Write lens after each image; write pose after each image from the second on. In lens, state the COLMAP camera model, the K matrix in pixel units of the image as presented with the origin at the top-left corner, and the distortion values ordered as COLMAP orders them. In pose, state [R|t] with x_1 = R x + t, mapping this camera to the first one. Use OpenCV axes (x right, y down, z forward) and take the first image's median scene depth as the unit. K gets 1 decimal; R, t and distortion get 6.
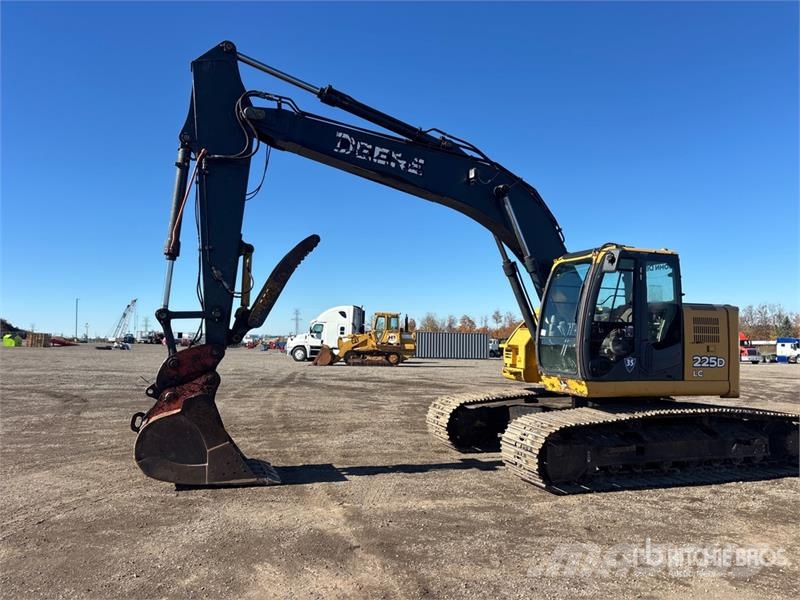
lens RADIAL K [[600.1, 0, 402.0], [0, 600.1, 303.5], [0, 0, 1]] dist [0.049984, -0.060321]
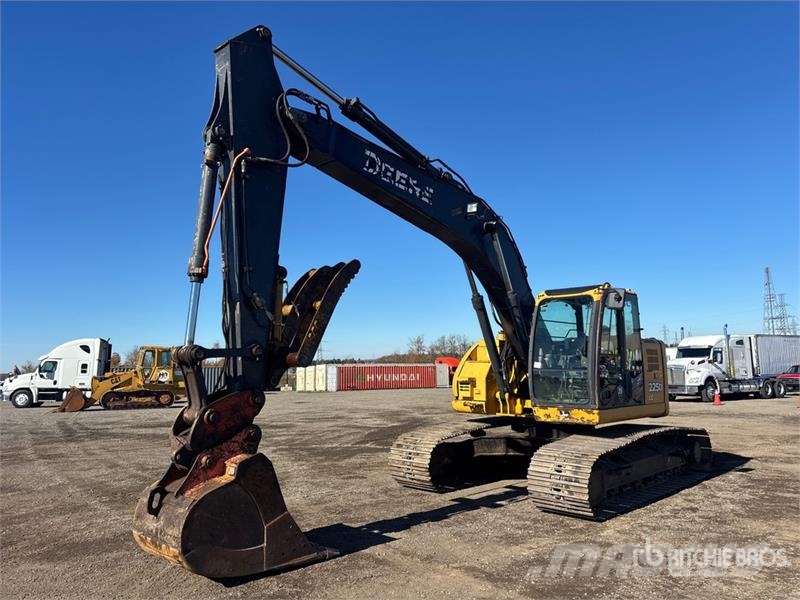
lens RADIAL K [[600.1, 0, 405.3], [0, 600.1, 293.9], [0, 0, 1]] dist [0.049984, -0.060321]
pose [[0.890238, 0.030485, 0.454474, -0.453986], [0.000715, 0.997663, -0.068321, -0.003745], [-0.455495, 0.061147, 0.888136, 0.173089]]
